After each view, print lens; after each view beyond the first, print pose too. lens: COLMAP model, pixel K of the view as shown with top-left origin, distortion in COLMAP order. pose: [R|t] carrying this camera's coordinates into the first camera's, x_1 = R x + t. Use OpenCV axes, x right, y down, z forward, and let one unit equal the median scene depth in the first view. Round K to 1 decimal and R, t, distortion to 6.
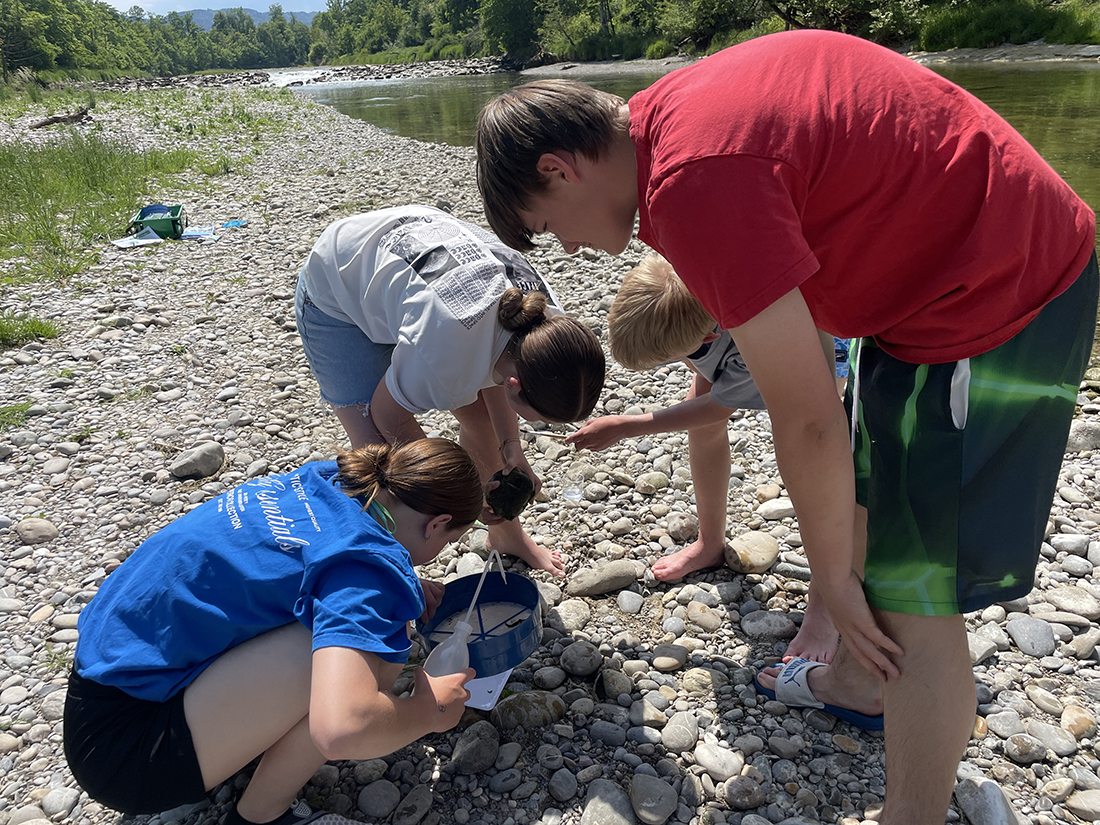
lens RADIAL K [[828.2, 0, 548.5], [0, 828.2, 404.0], [0, 0, 1]] dist [0.061249, -0.087104]
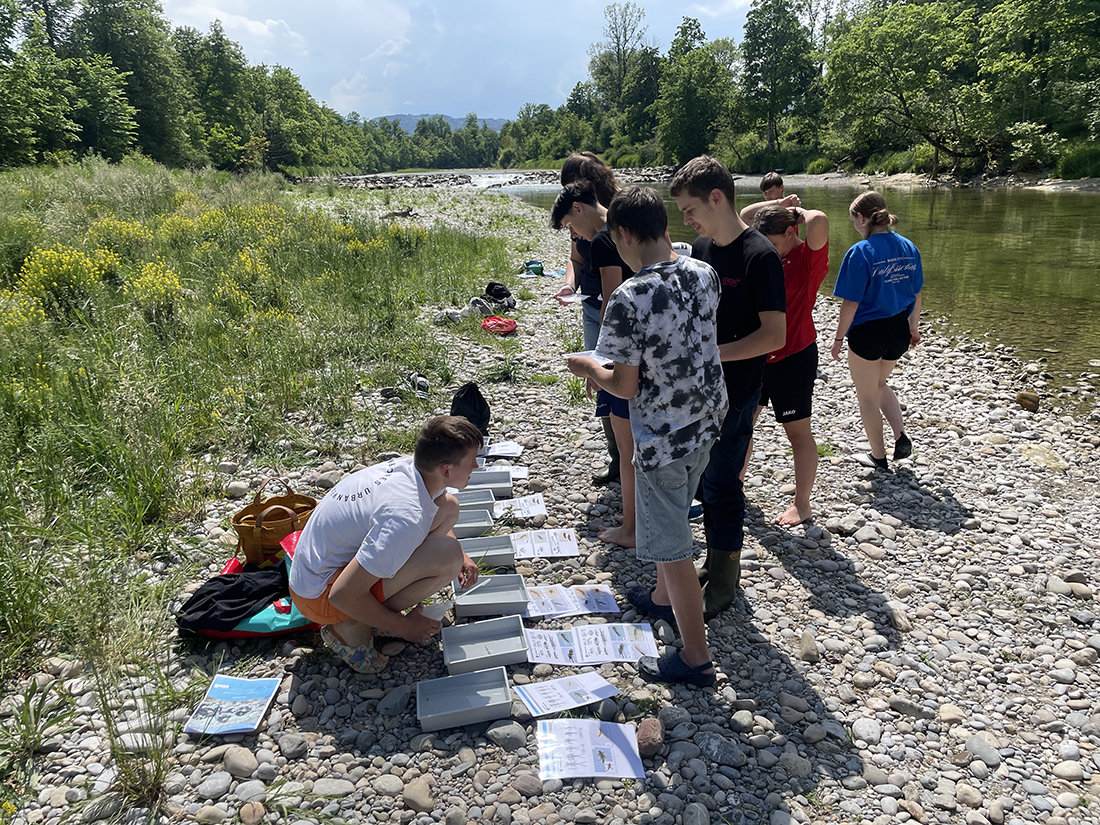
lens RADIAL K [[828.2, 0, 557.9], [0, 828.2, 414.7], [0, 0, 1]] dist [0.061249, -0.087104]
pose [[0.983574, 0.077818, -0.162871, -0.004424], [-0.093427, 0.991507, -0.090473, 0.053885], [0.154448, 0.104204, 0.982490, -0.164716]]
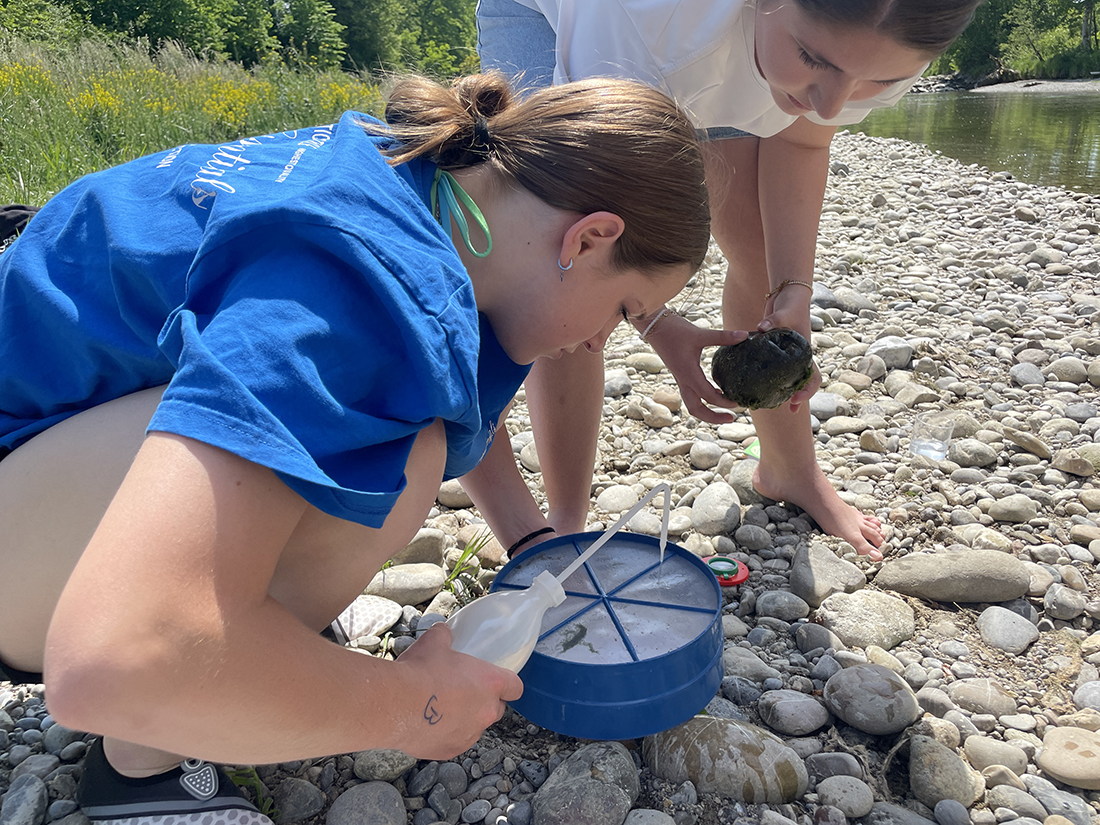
lens RADIAL K [[828.2, 0, 547.8], [0, 828.2, 421.9], [0, 0, 1]] dist [0.061249, -0.087104]
pose [[0.890805, 0.172940, -0.420189, 0.001694], [-0.175782, 0.983899, 0.032293, 0.005849], [0.419008, 0.045095, 0.906862, 0.016943]]
